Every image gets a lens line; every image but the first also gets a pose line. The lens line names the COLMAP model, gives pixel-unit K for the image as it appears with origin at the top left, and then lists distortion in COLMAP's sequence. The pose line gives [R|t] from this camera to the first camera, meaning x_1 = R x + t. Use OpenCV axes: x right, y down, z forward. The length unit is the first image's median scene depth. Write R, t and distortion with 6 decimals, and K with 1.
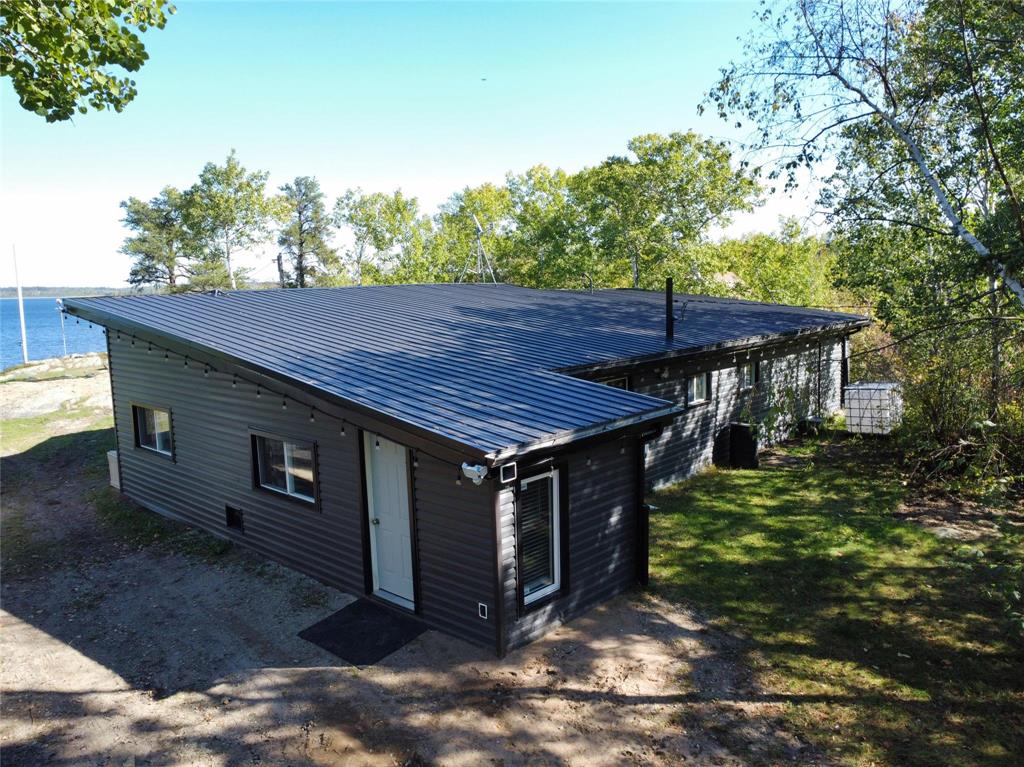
lens RADIAL K [[773.4, 0, 514.5], [0, 773.4, 379.4], [0, 0, 1]] dist [-0.120147, 0.181107]
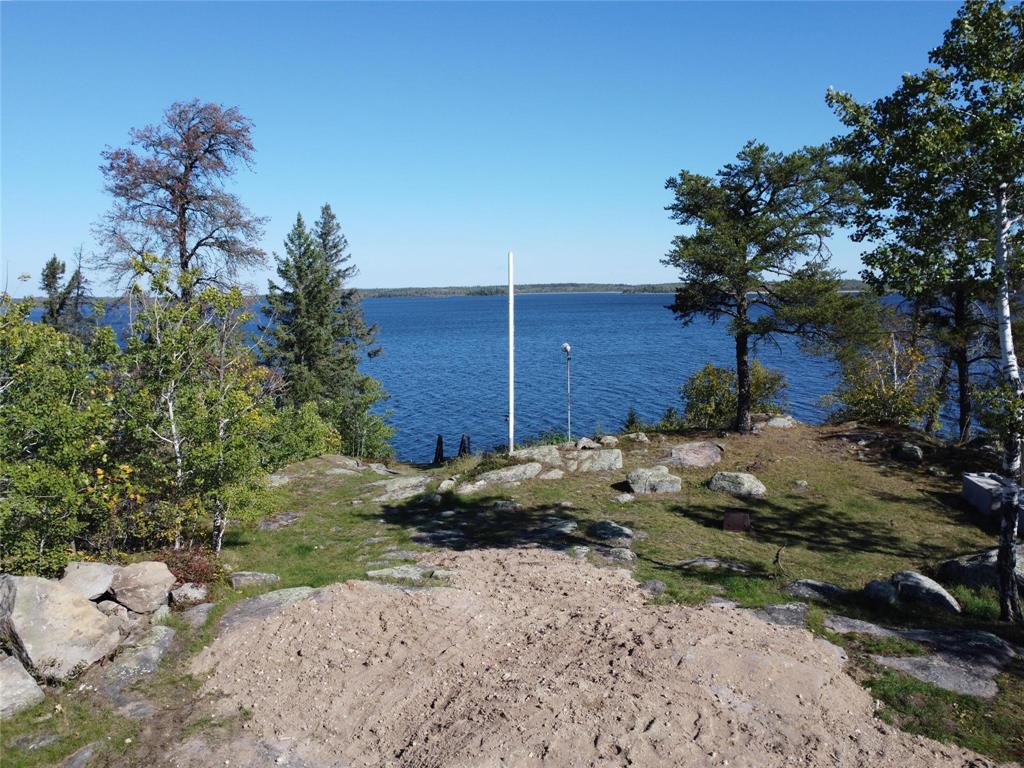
lens RADIAL K [[773.4, 0, 514.5], [0, 773.4, 379.9], [0, 0, 1]] dist [-0.120147, 0.181107]
pose [[0.807388, 0.076188, -0.585081, -0.279728], [-0.074481, 0.996856, 0.027026, -0.090647], [0.585300, 0.021757, 0.810525, 0.489055]]
